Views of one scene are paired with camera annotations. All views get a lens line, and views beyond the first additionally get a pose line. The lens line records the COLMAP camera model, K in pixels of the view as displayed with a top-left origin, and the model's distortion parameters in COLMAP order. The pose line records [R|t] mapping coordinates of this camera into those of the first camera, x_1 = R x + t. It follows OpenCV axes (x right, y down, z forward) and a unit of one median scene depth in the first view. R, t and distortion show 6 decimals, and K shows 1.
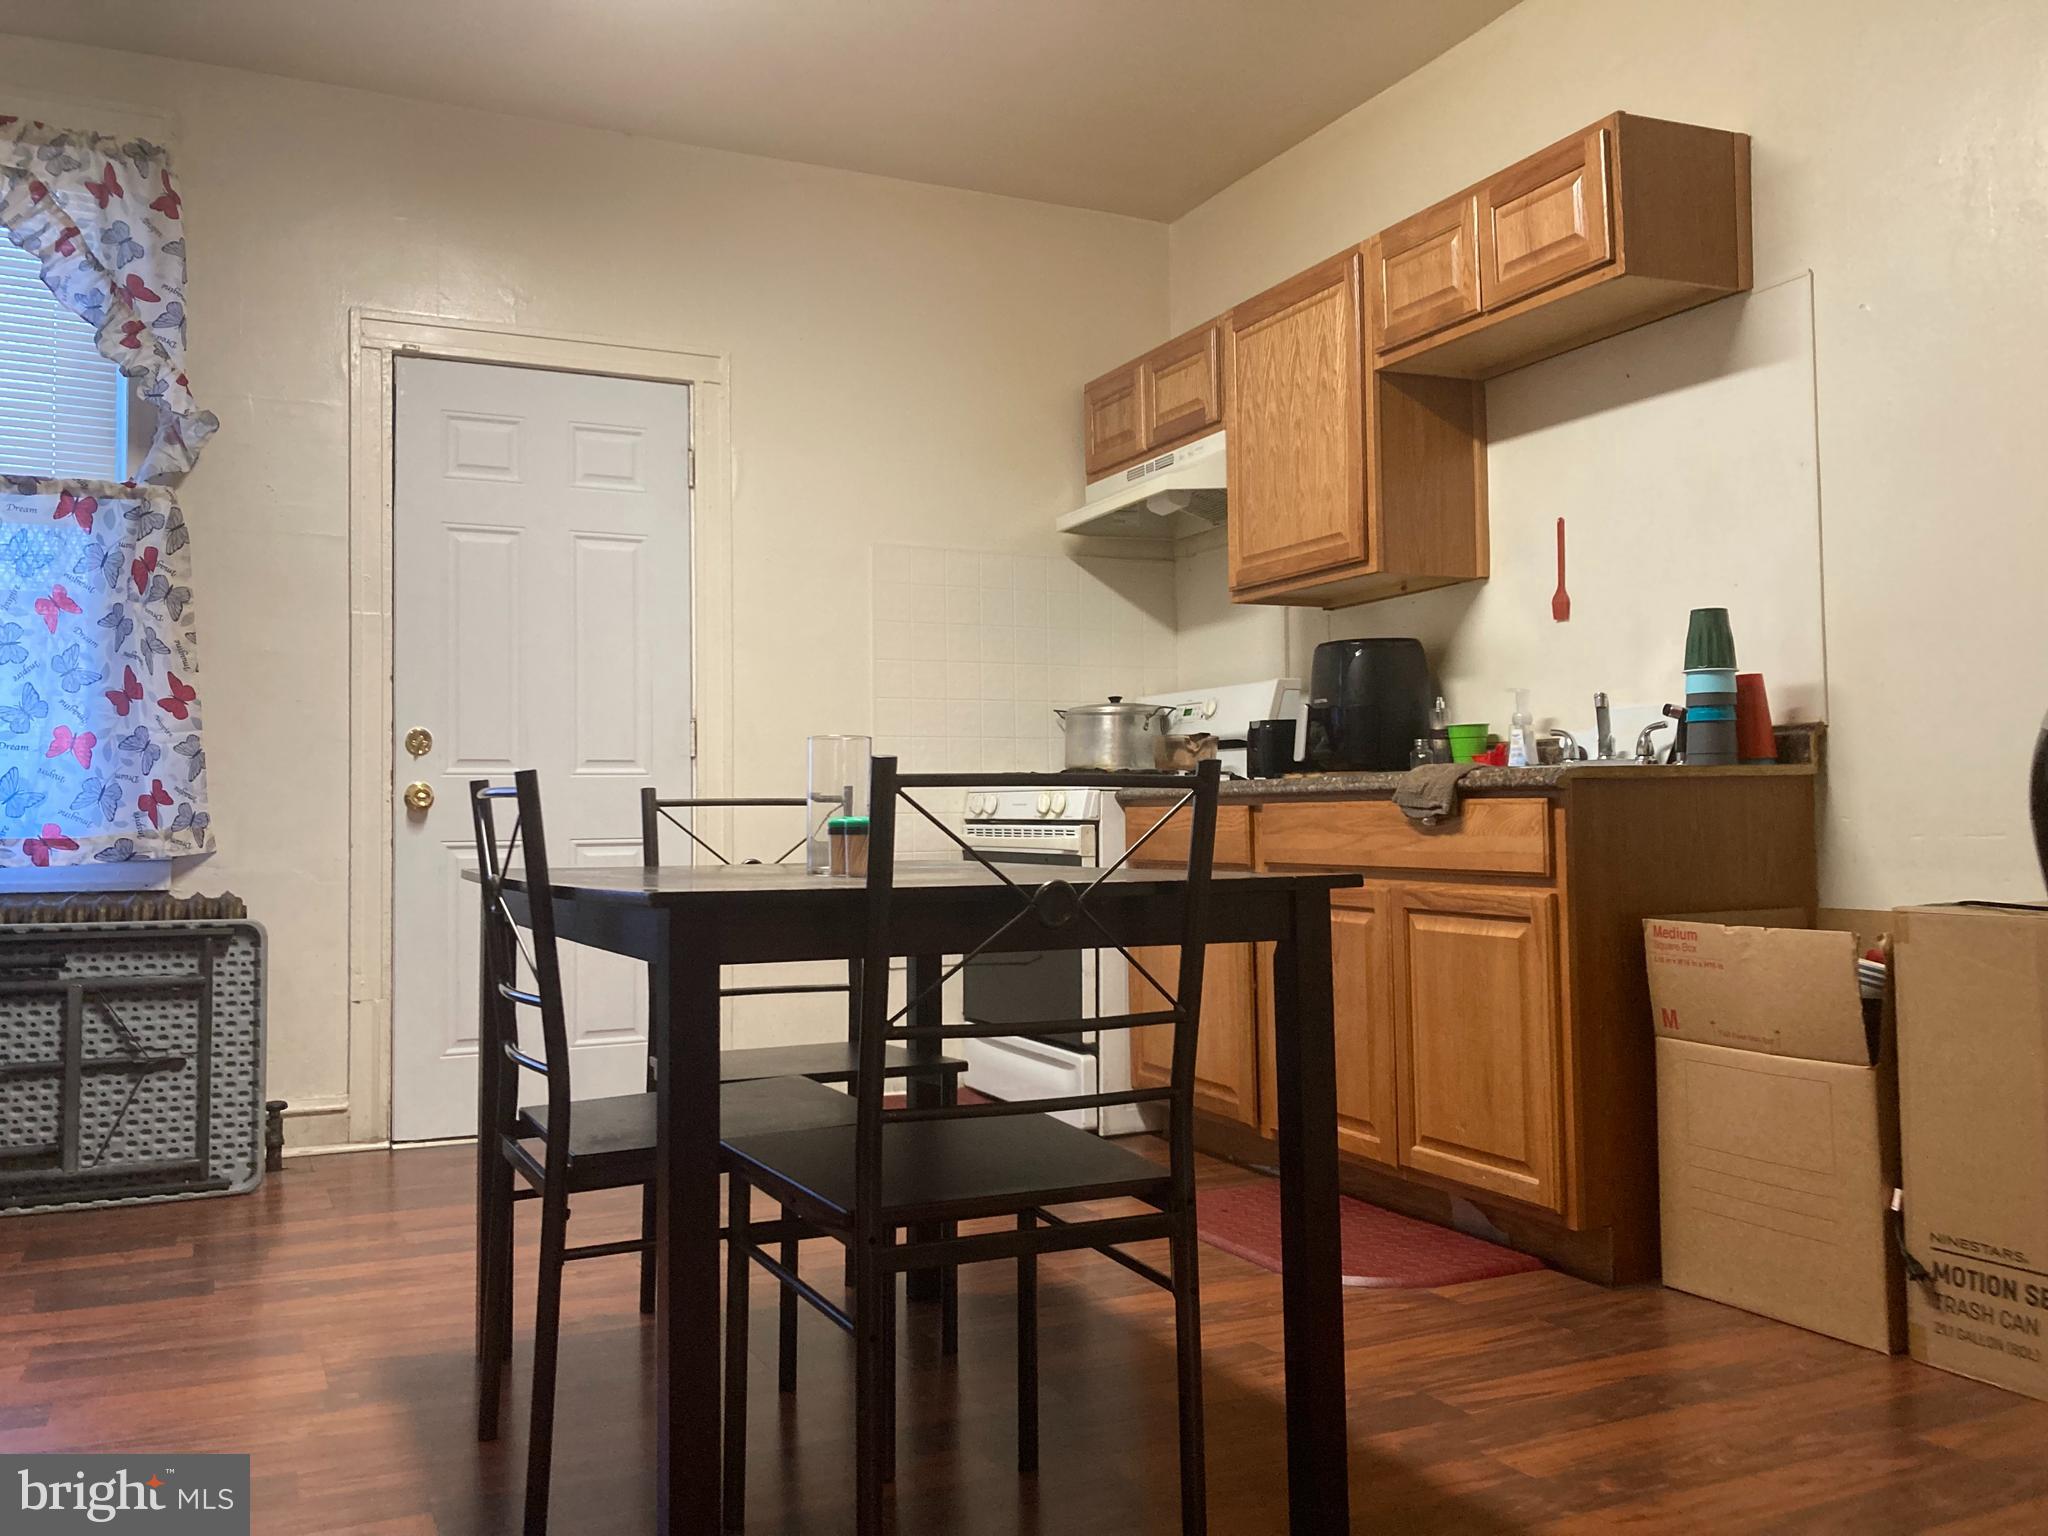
lens RADIAL K [[1704.9, 0, 1016.2], [0, 1704.9, 830.6], [0, 0, 1]] dist [0.038518, -0.060648]
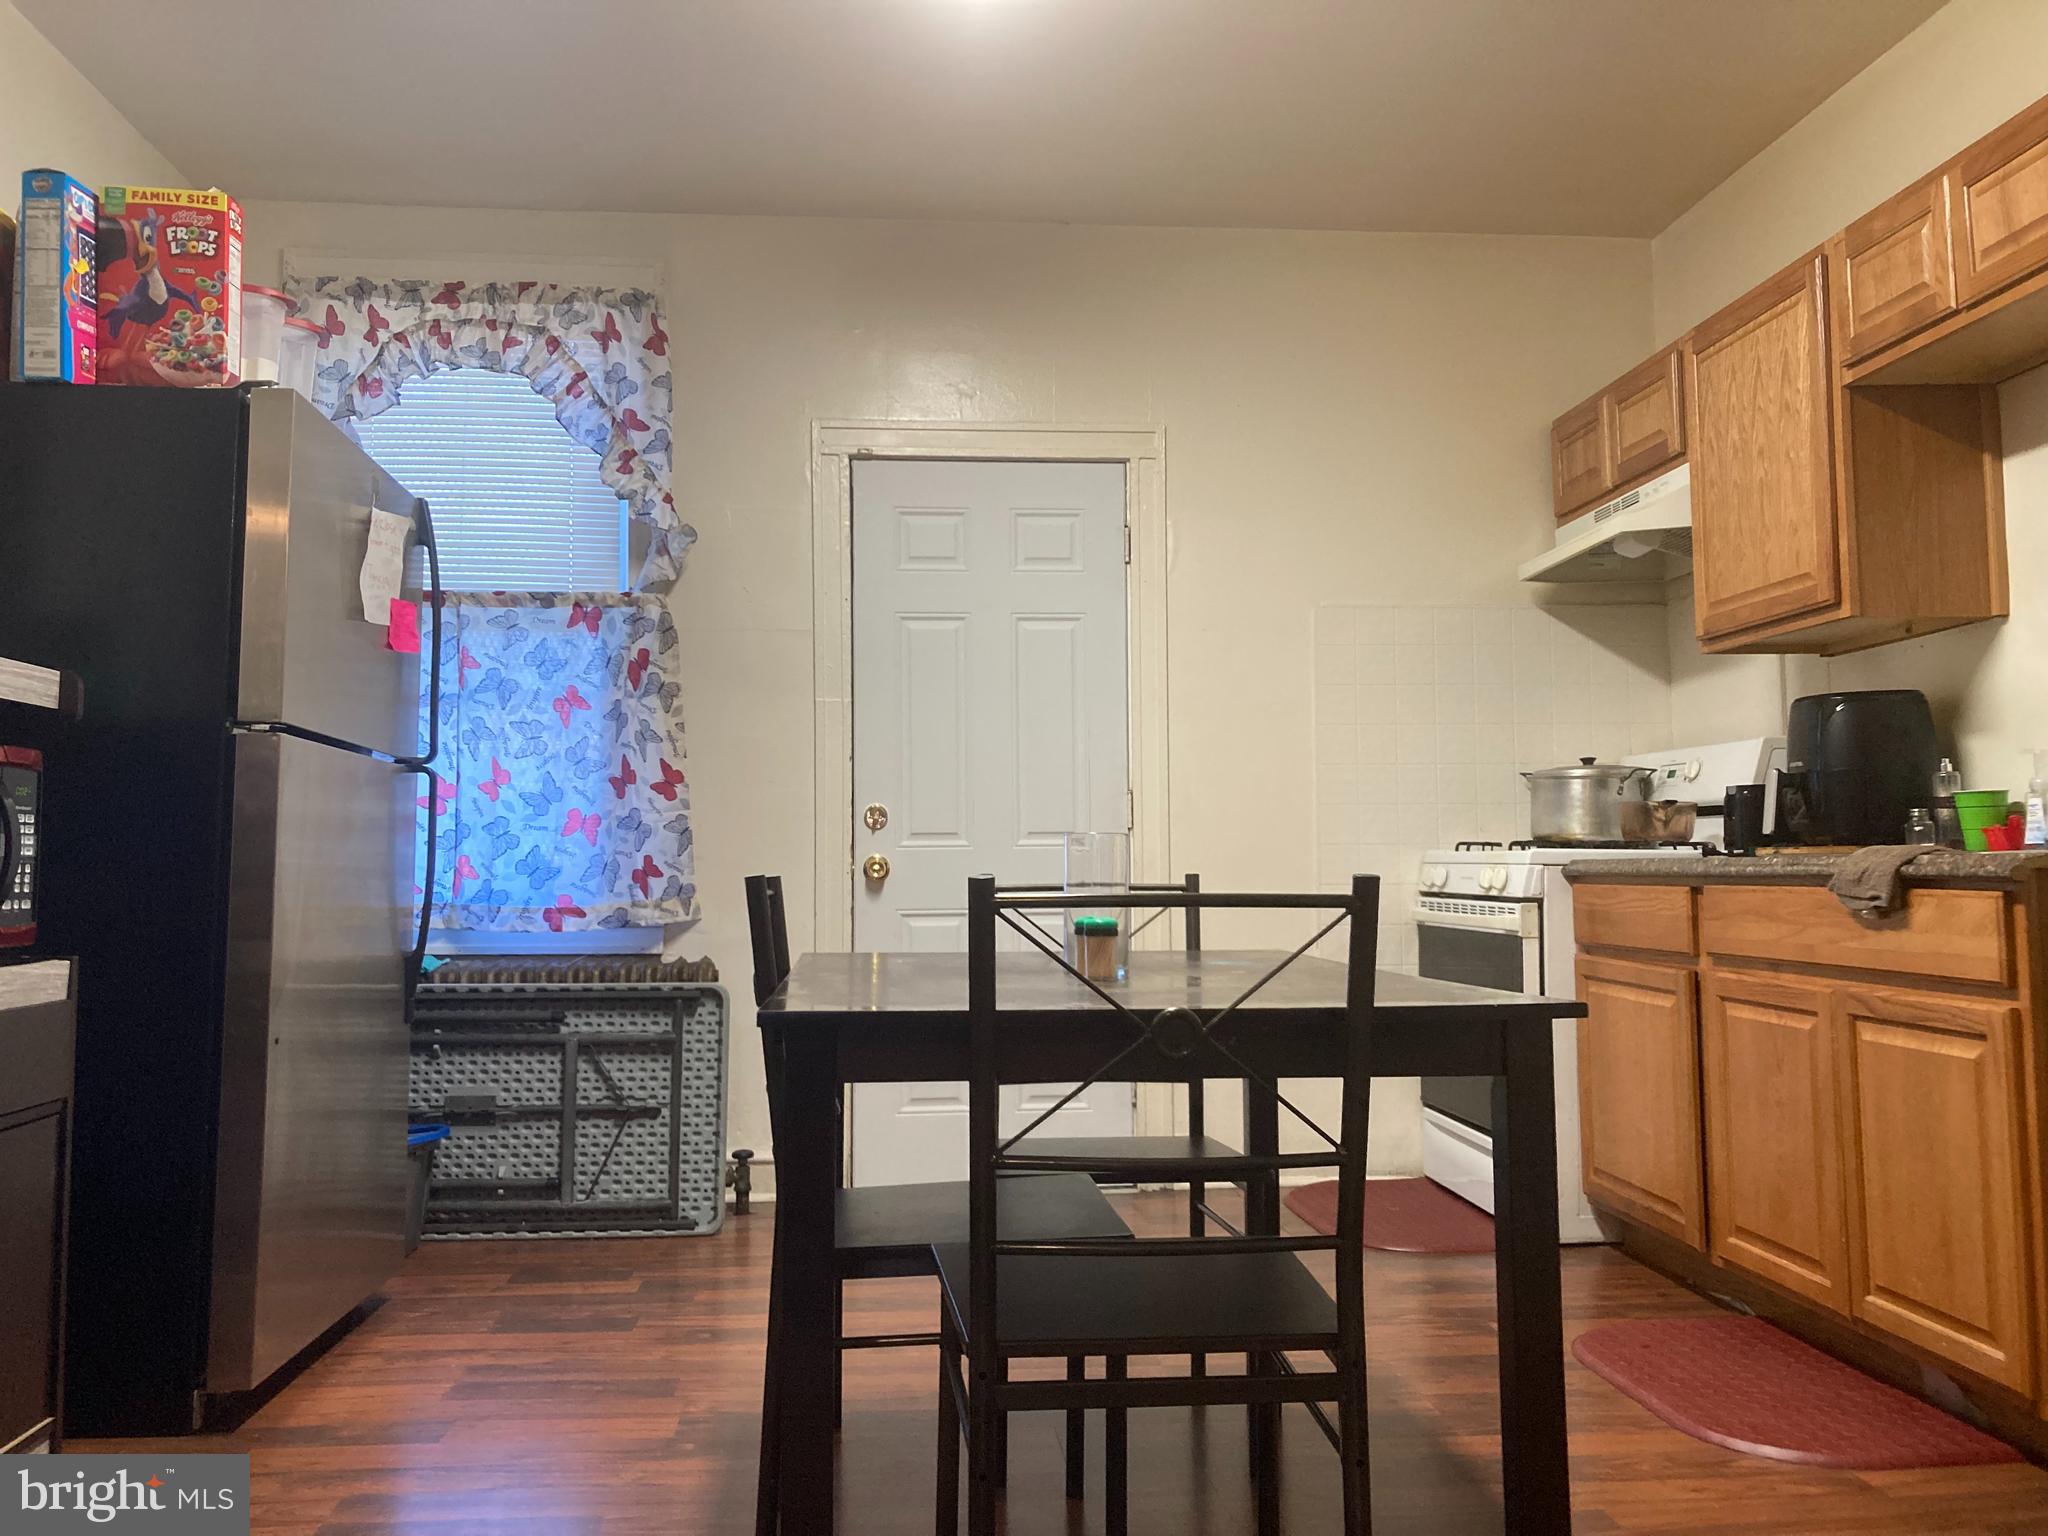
lens RADIAL K [[1704.9, 0, 1035.1], [0, 1704.9, 828.1], [0, 0, 1]] dist [0.038518, -0.060648]
pose [[0.934898, -0.004614, -0.354886, 0.133157], [-0.004327, 0.999693, -0.024398, -0.021761], [0.354890, 0.024346, 0.934591, 0.048194]]
